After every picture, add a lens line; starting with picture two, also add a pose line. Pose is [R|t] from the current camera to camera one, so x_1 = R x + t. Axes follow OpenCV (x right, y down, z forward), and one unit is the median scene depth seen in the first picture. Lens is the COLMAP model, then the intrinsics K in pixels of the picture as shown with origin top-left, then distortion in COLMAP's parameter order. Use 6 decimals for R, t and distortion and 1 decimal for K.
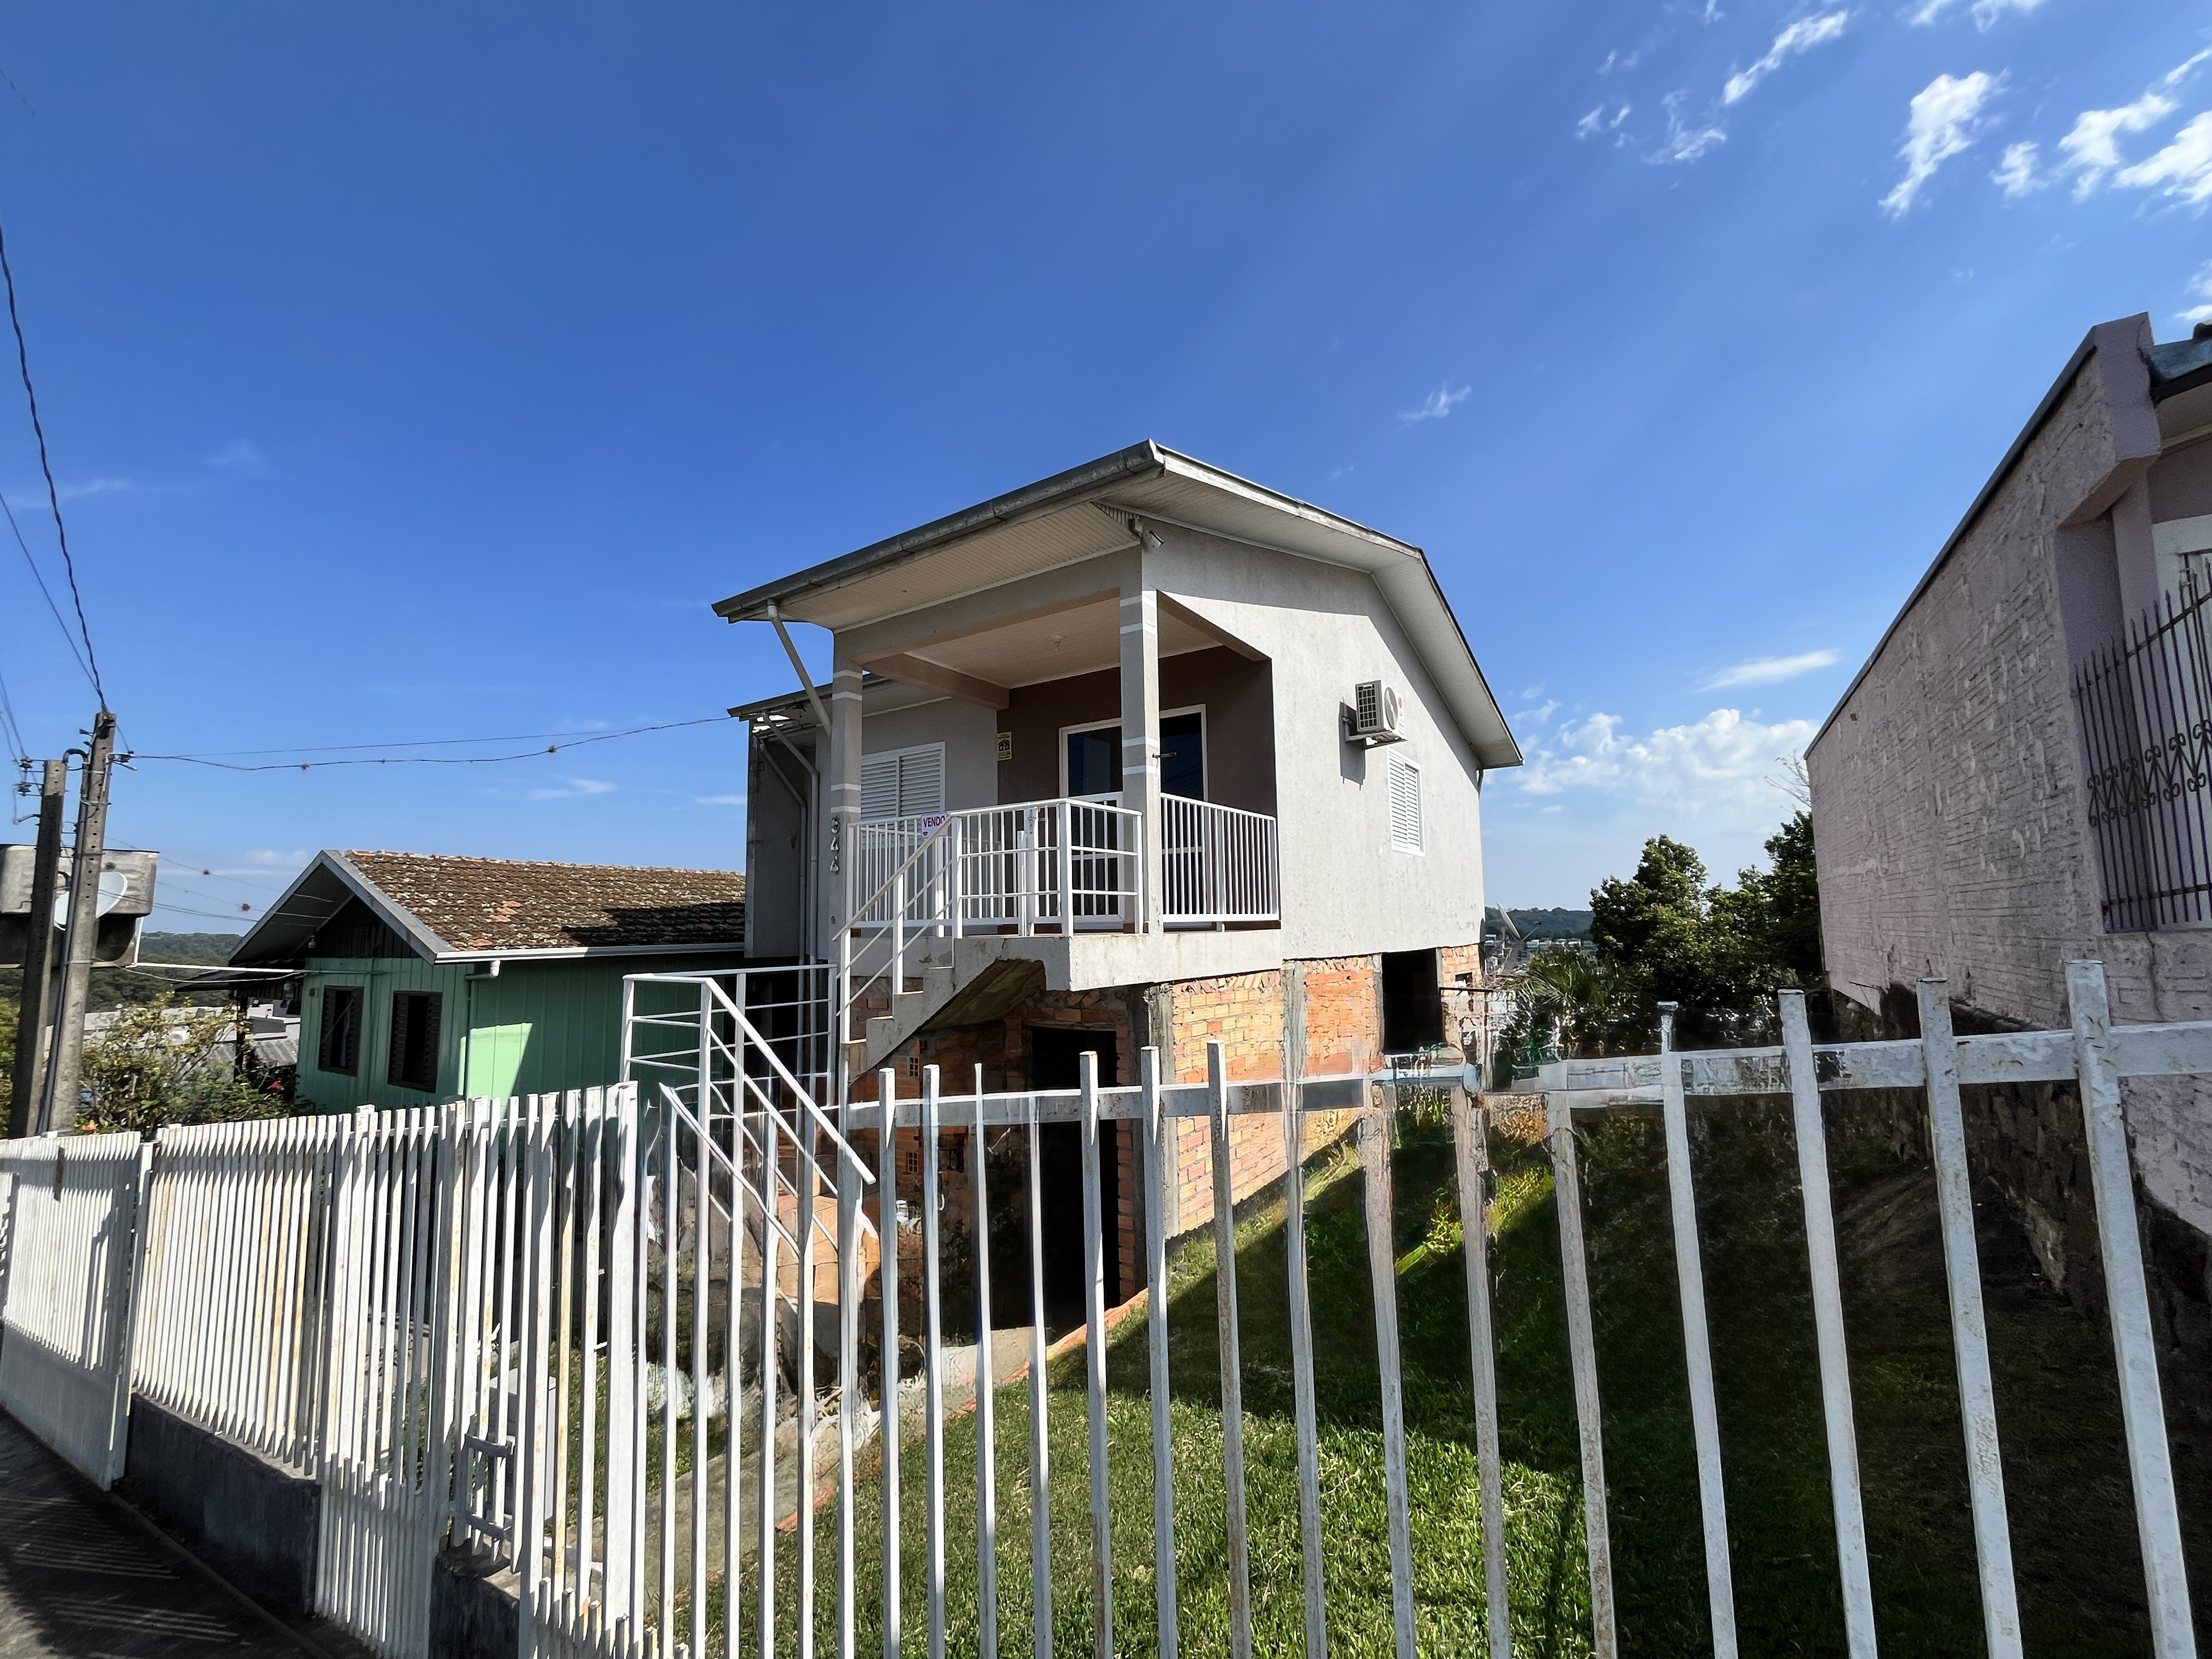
lens RADIAL K [[889.7, 0, 1104.7], [0, 889.7, 831.6], [0, 0, 1]] dist [-0.001187, 0.000213]
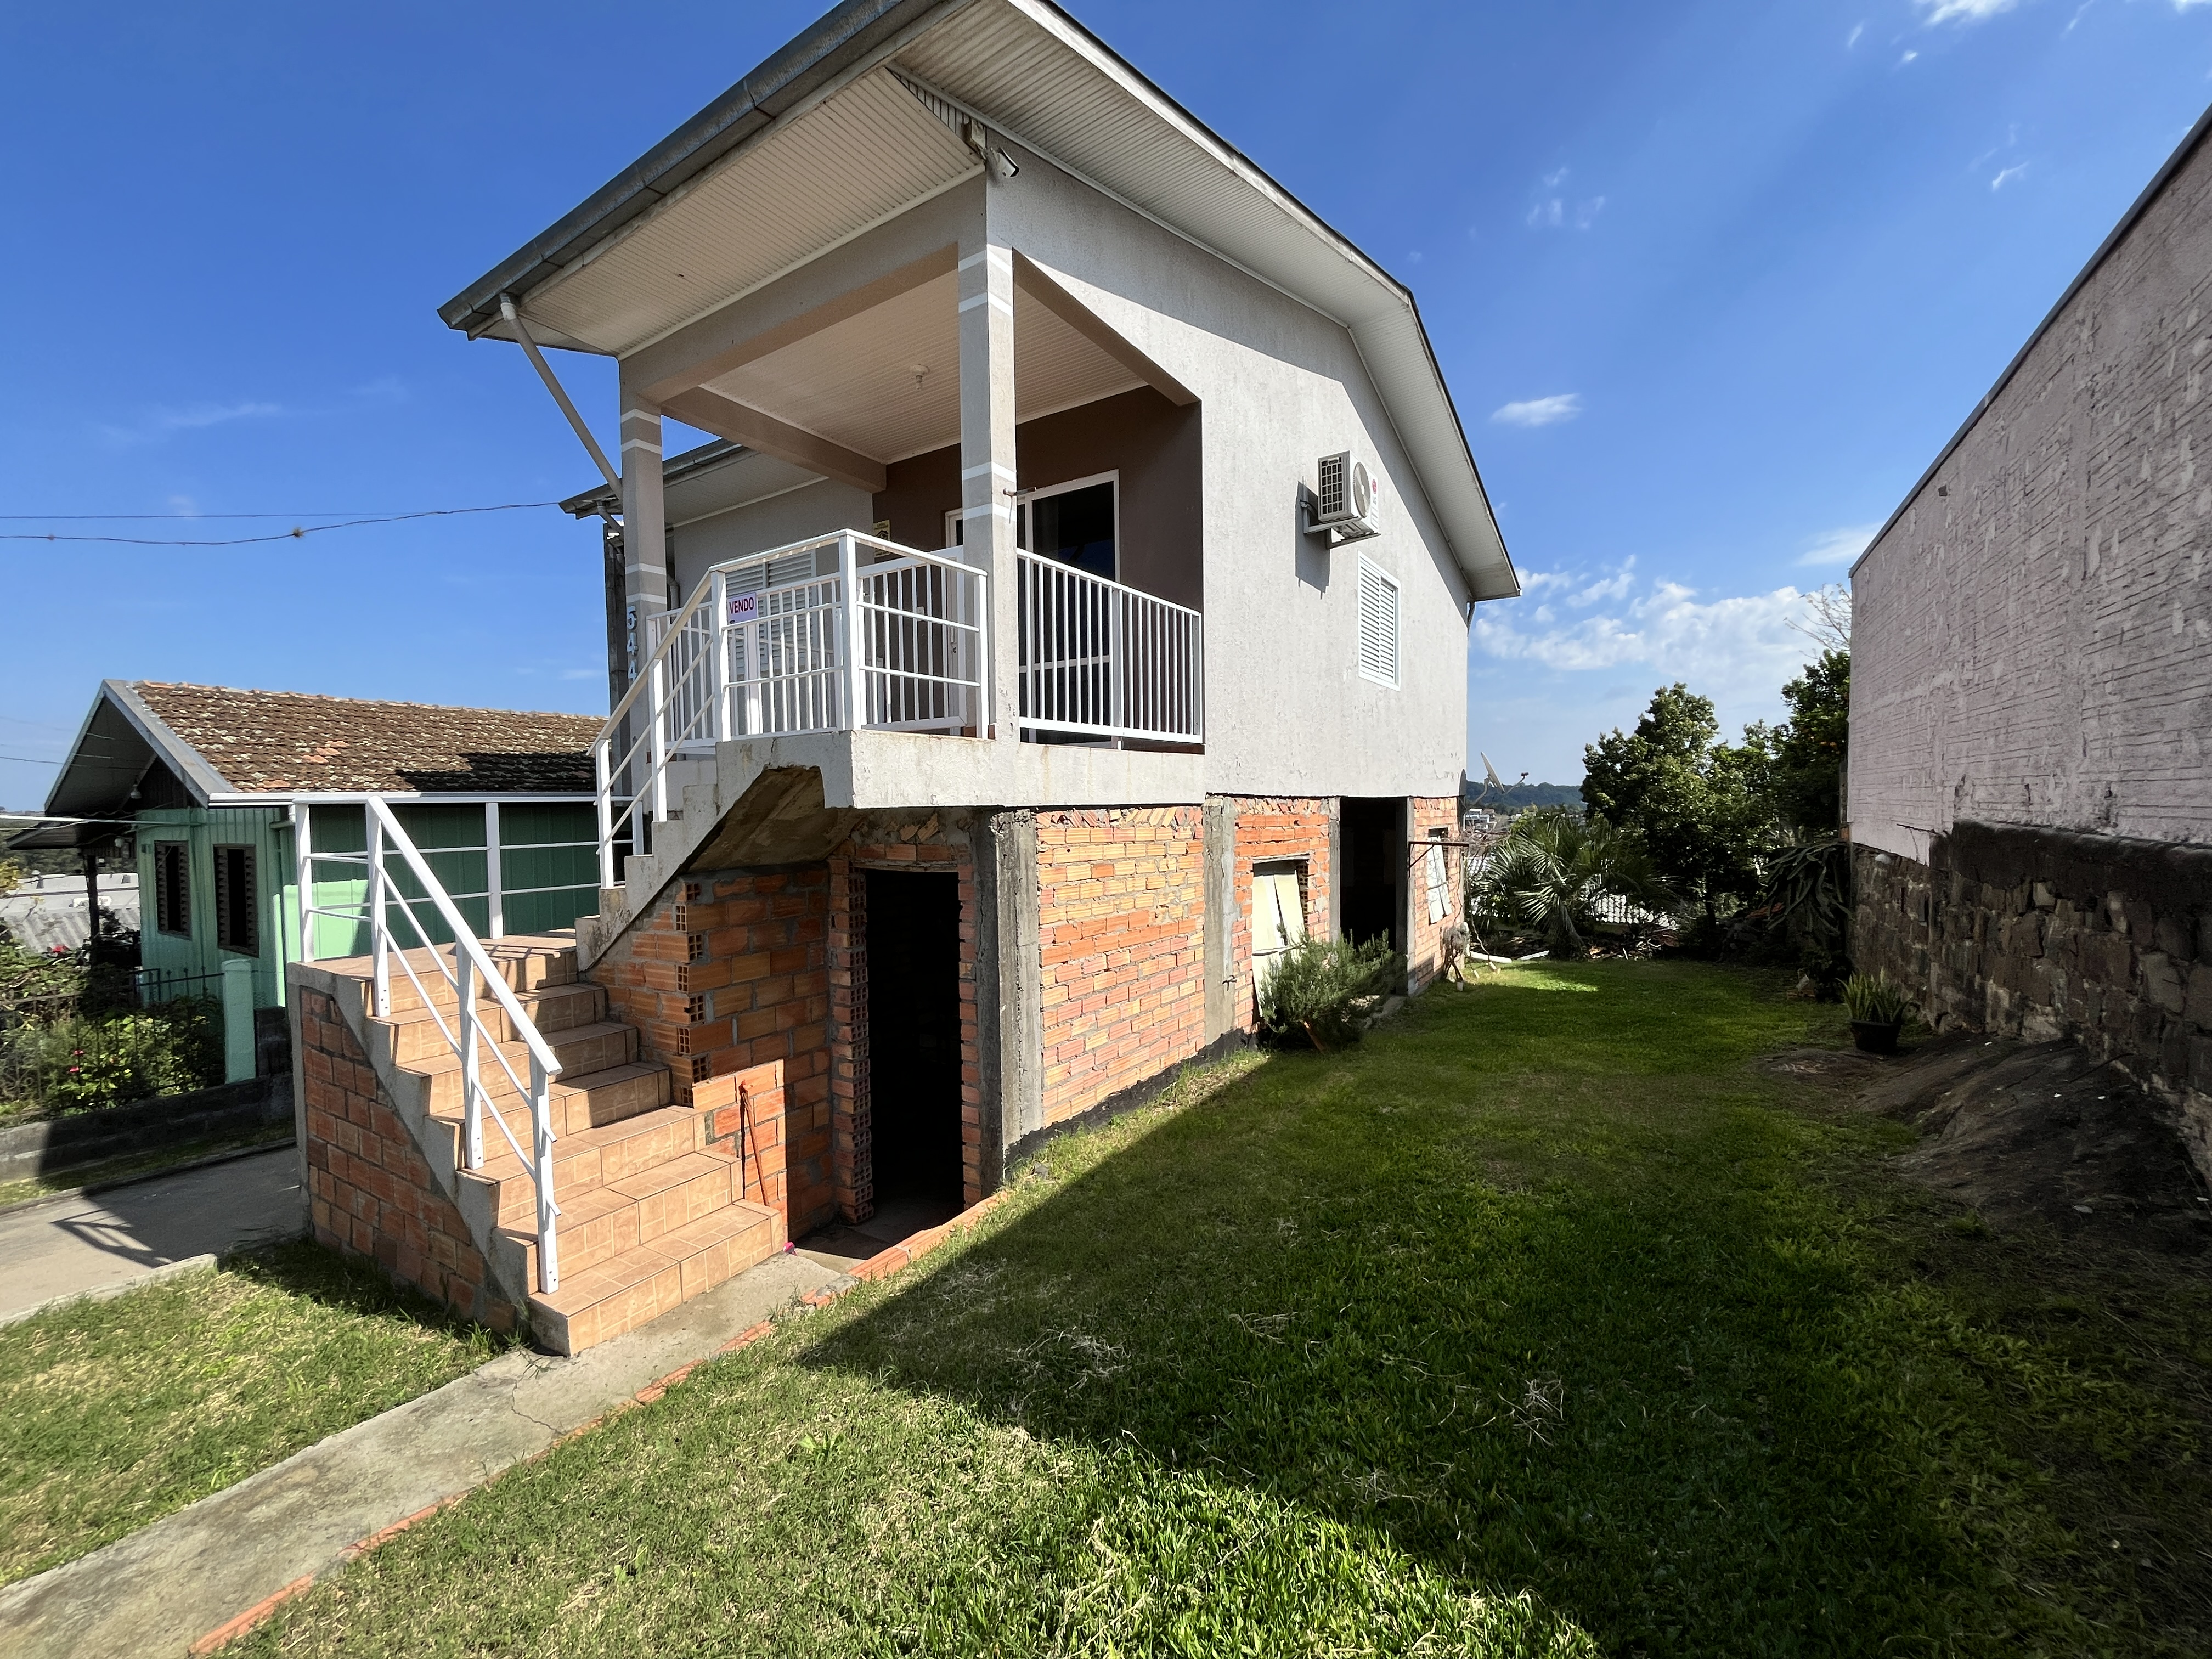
lens RADIAL K [[889.7, 0, 1103.6], [0, 889.7, 829.1], [0, 0, 1]] dist [-0.001187, 0.000213]
pose [[0.999951, 0.001079, 0.009858, 0.095764], [-0.002424, 0.990508, 0.137436, 0.063241], [-0.009616, -0.137453, 0.990462, 0.193809]]
